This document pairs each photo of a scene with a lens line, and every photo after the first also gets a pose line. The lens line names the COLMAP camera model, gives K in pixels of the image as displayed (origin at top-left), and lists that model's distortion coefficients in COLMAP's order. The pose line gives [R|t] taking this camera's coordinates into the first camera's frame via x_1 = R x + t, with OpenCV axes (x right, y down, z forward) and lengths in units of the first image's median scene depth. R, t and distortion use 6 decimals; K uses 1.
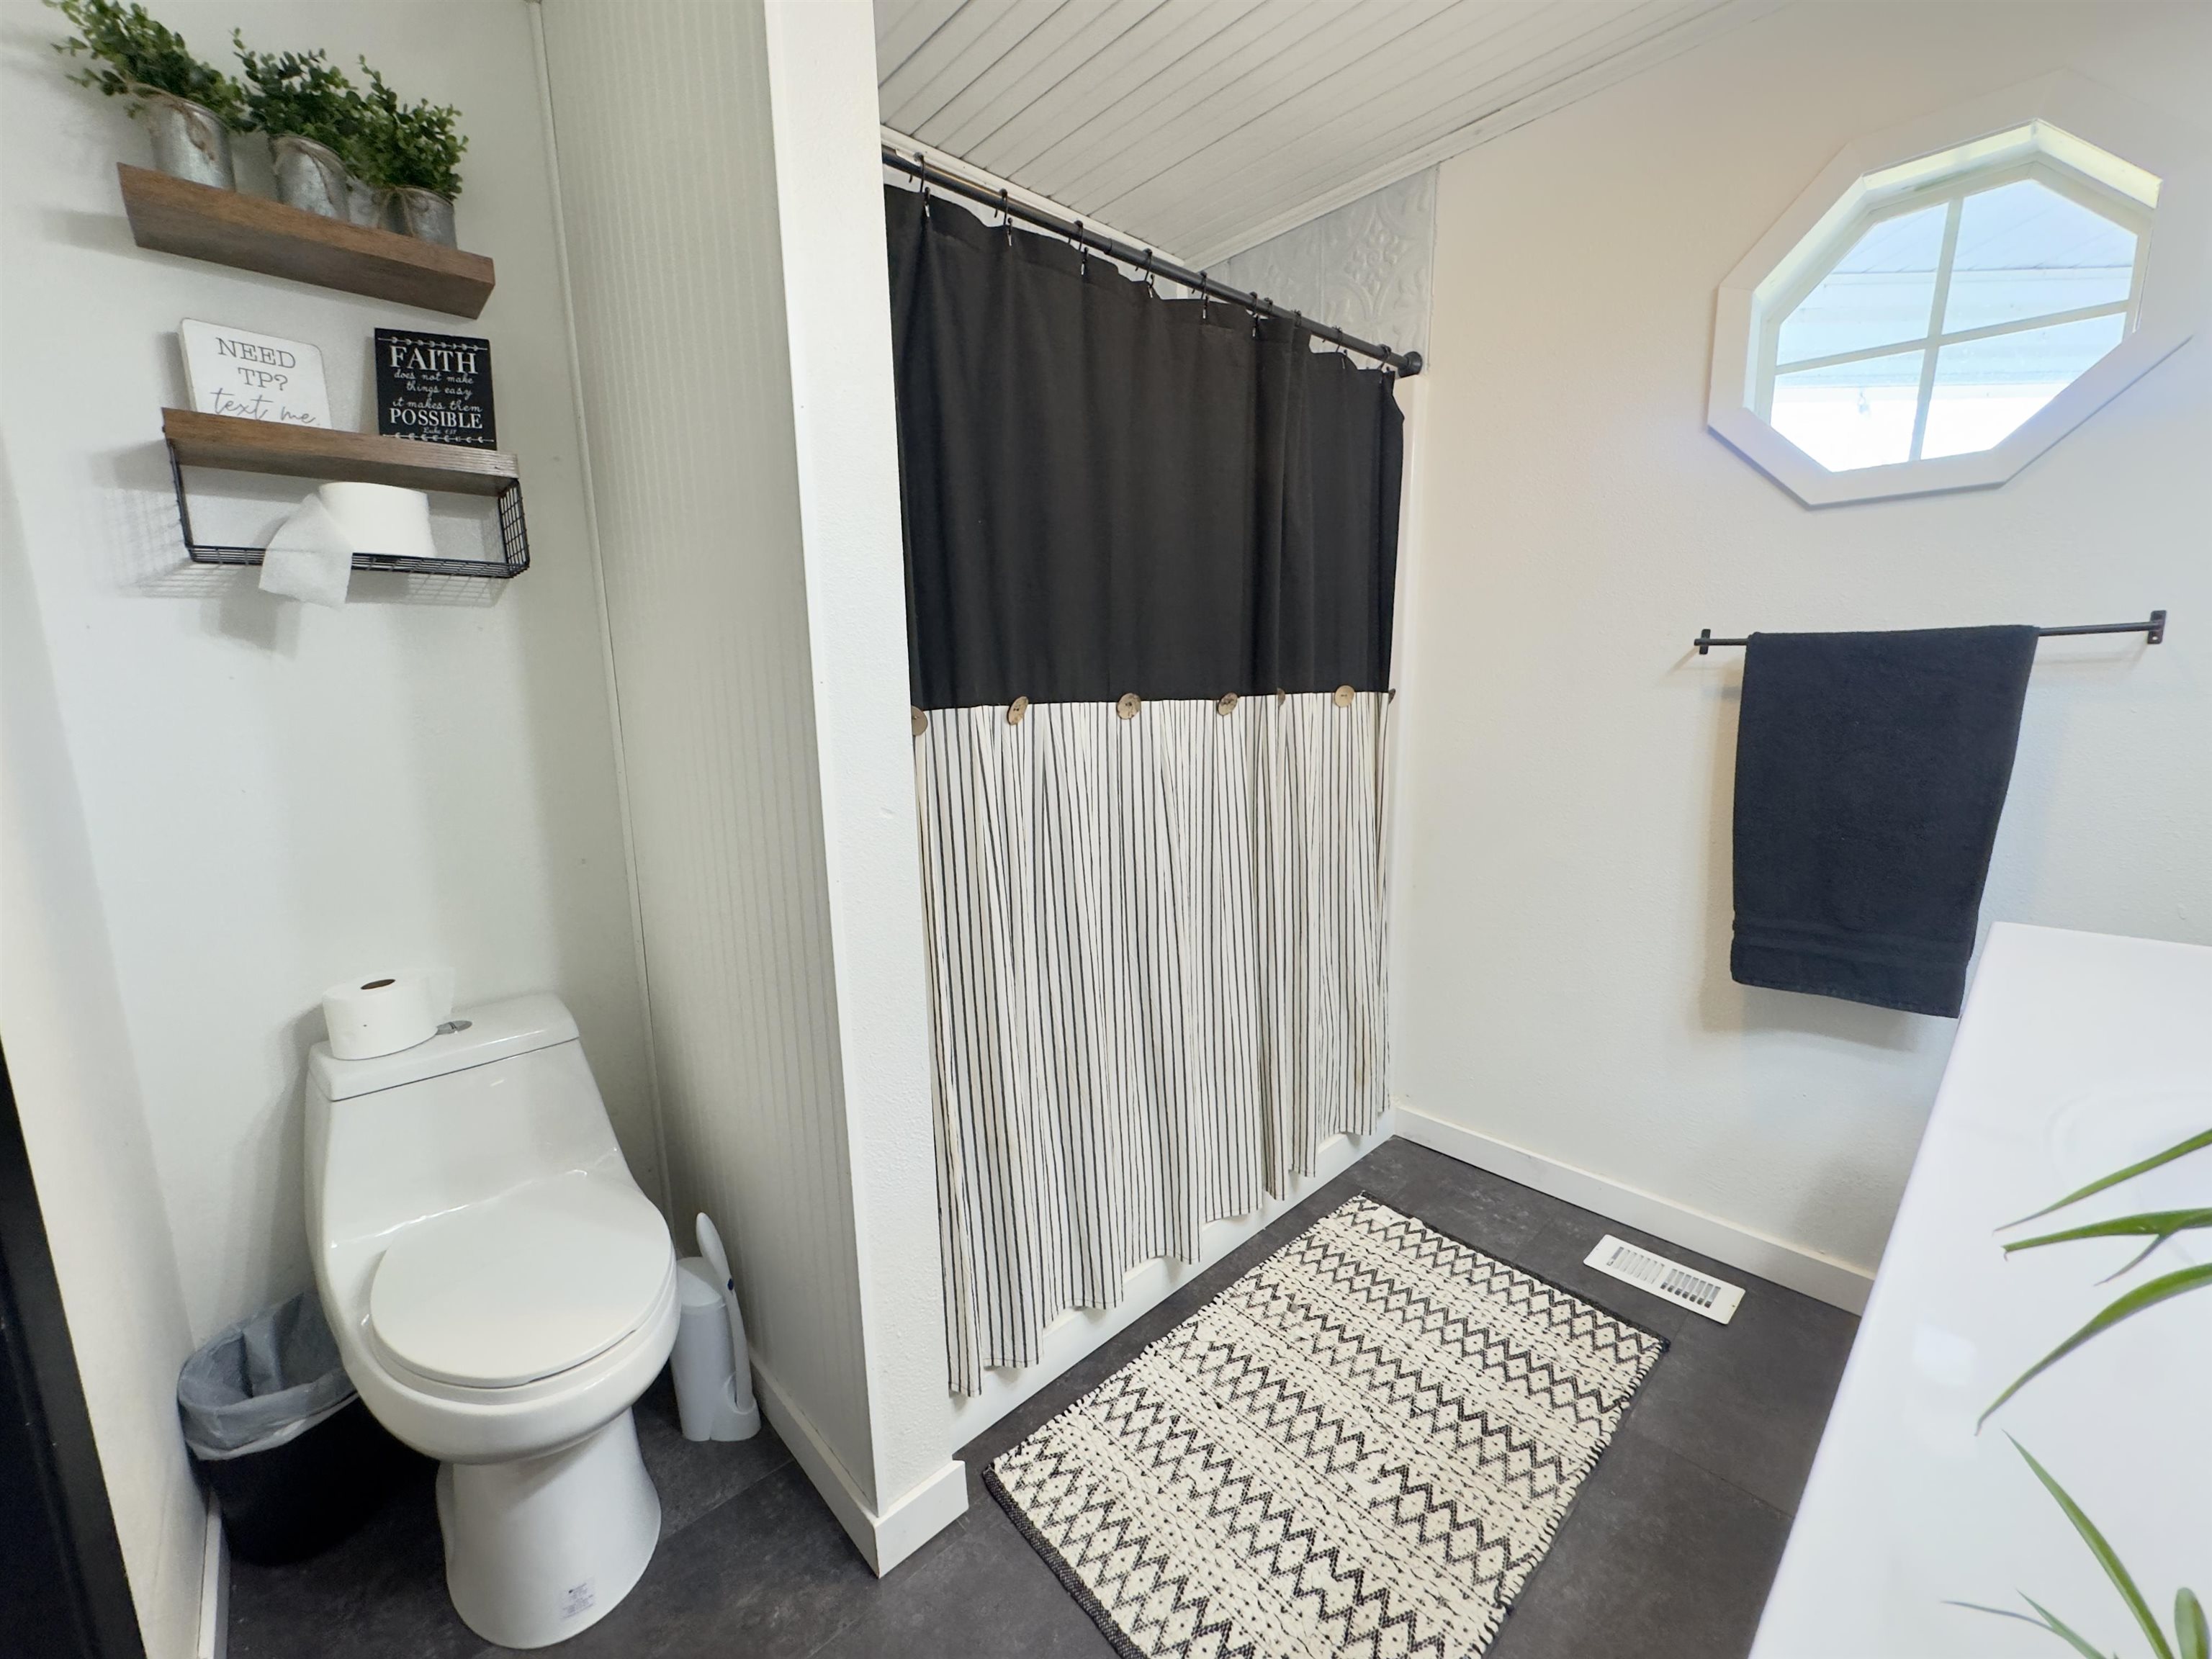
lens RADIAL K [[881.6, 0, 1107.2], [0, 881.6, 820.5], [0, 0, 1]] dist [-0.004183, 0.000153]
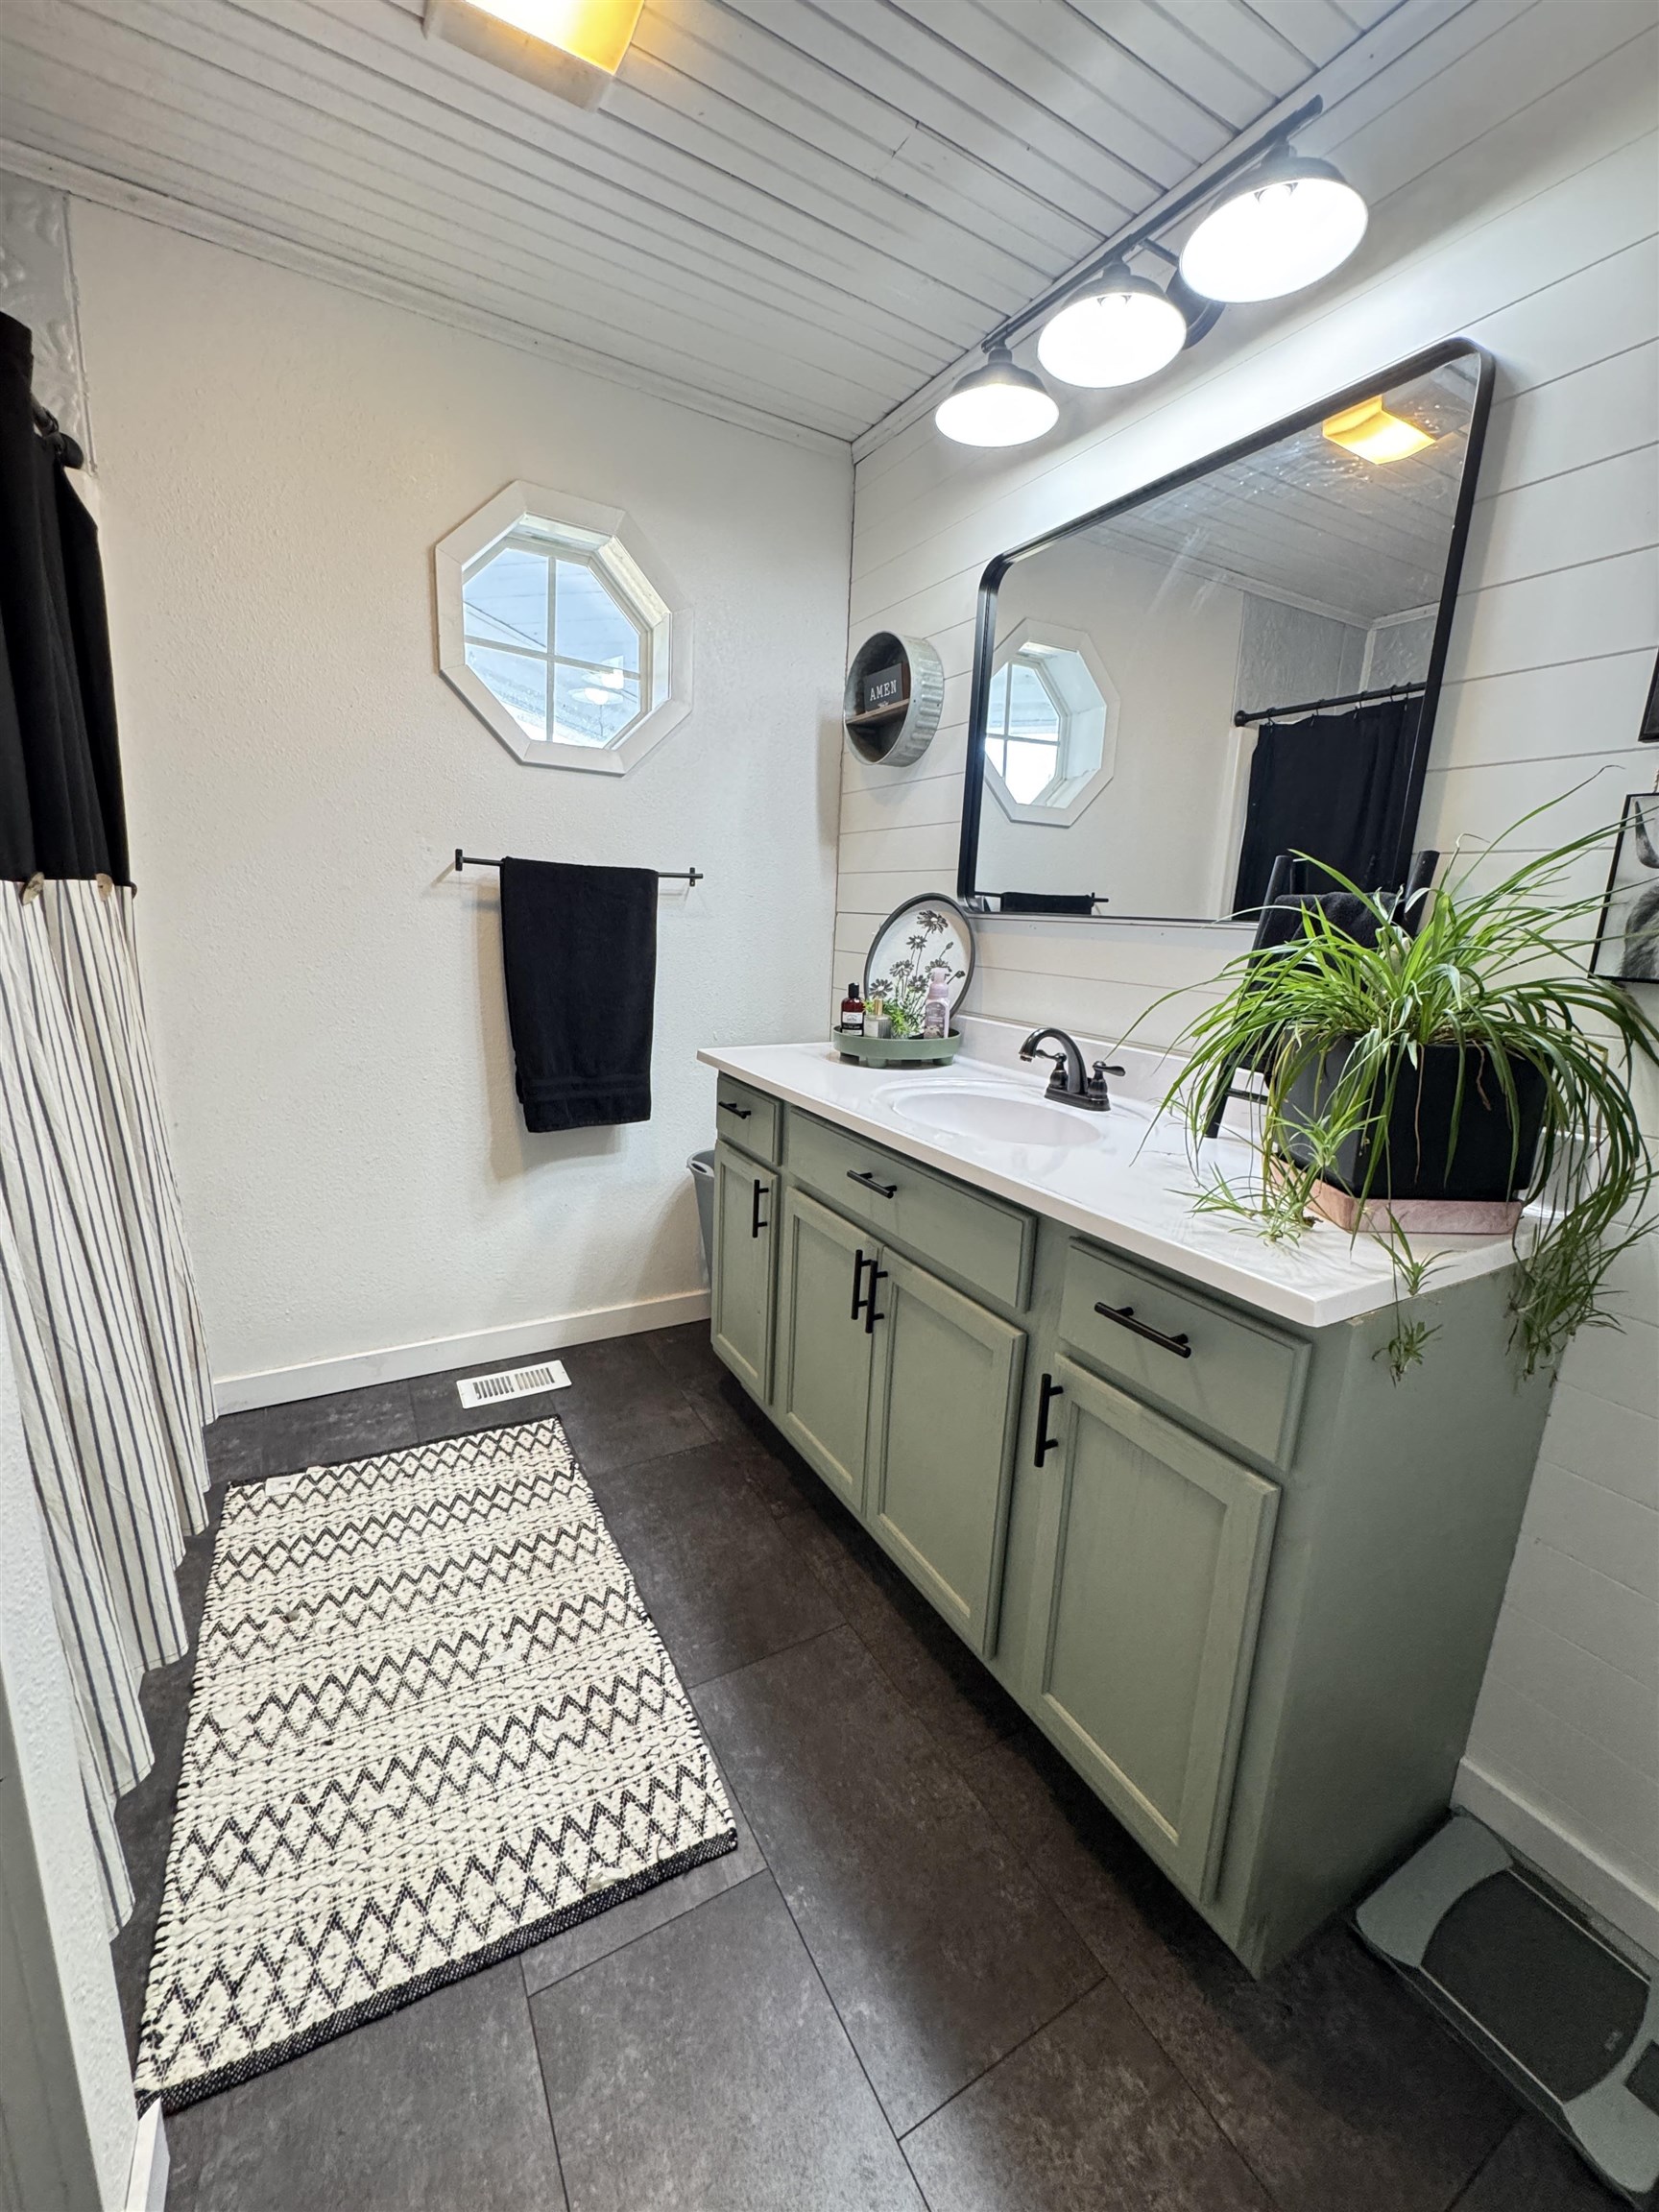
lens RADIAL K [[881.6, 0, 832.1], [0, 881.6, 1102.9], [0, 0, 1]] dist [-0.004183, 0.000153]
pose [[0.223062, -0.171672, 0.959569, -0.488149], [0.105029, 0.982873, 0.151426, -0.010466], [-0.969130, 0.067005, 0.237272, 0.311736]]
